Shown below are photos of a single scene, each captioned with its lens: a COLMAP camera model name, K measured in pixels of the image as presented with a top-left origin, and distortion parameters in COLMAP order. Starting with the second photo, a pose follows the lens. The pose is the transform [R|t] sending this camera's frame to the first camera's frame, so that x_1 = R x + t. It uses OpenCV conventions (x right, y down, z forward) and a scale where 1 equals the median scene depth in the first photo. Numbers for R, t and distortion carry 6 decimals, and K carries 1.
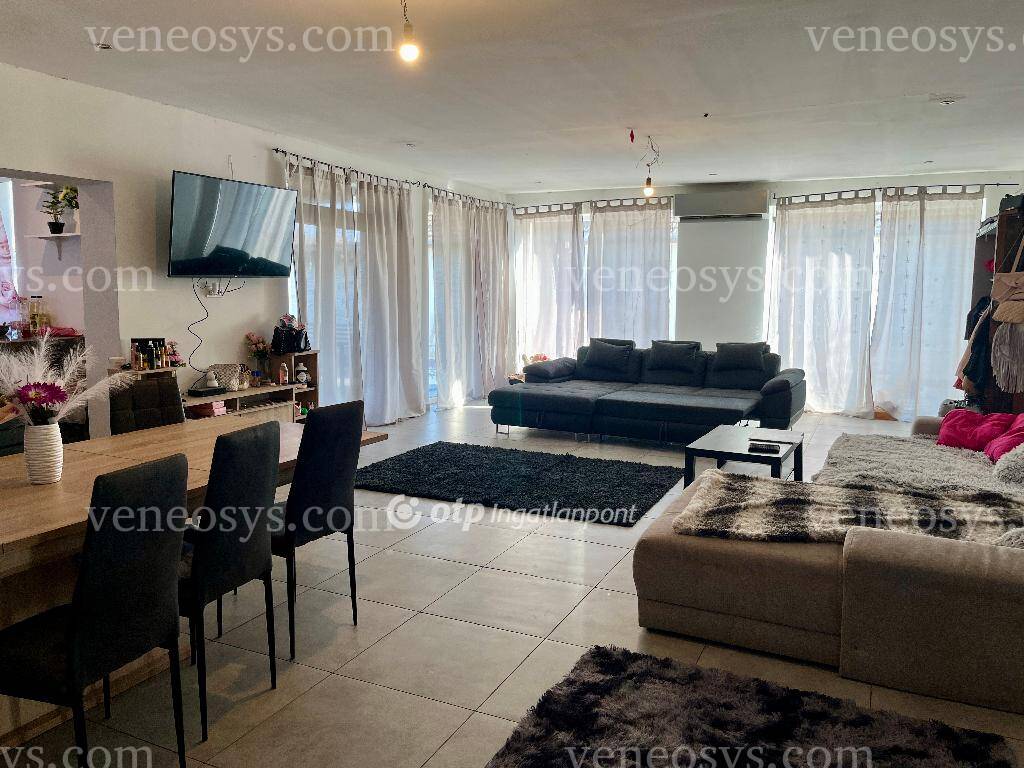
lens RADIAL K [[805.1, 0, 512.0], [0, 805.1, 384.0], [0, 0, 1]] dist [0.042991, -0.003686]
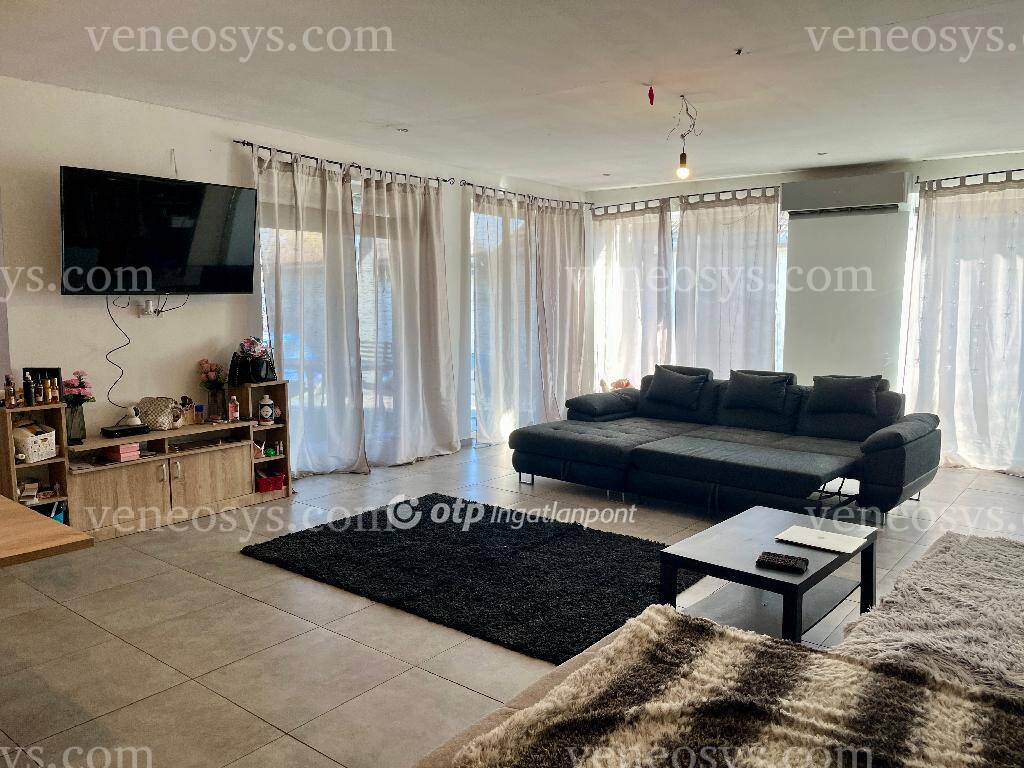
lens RADIAL K [[805.1, 0, 512.0], [0, 805.1, 384.0], [0, 0, 1]] dist [0.042991, -0.003686]
pose [[0.974723, 0.019471, -0.222566, 0.141028], [-0.022108, 0.999712, -0.009361, -0.028468], [0.222320, 0.014045, 0.974873, 0.193387]]
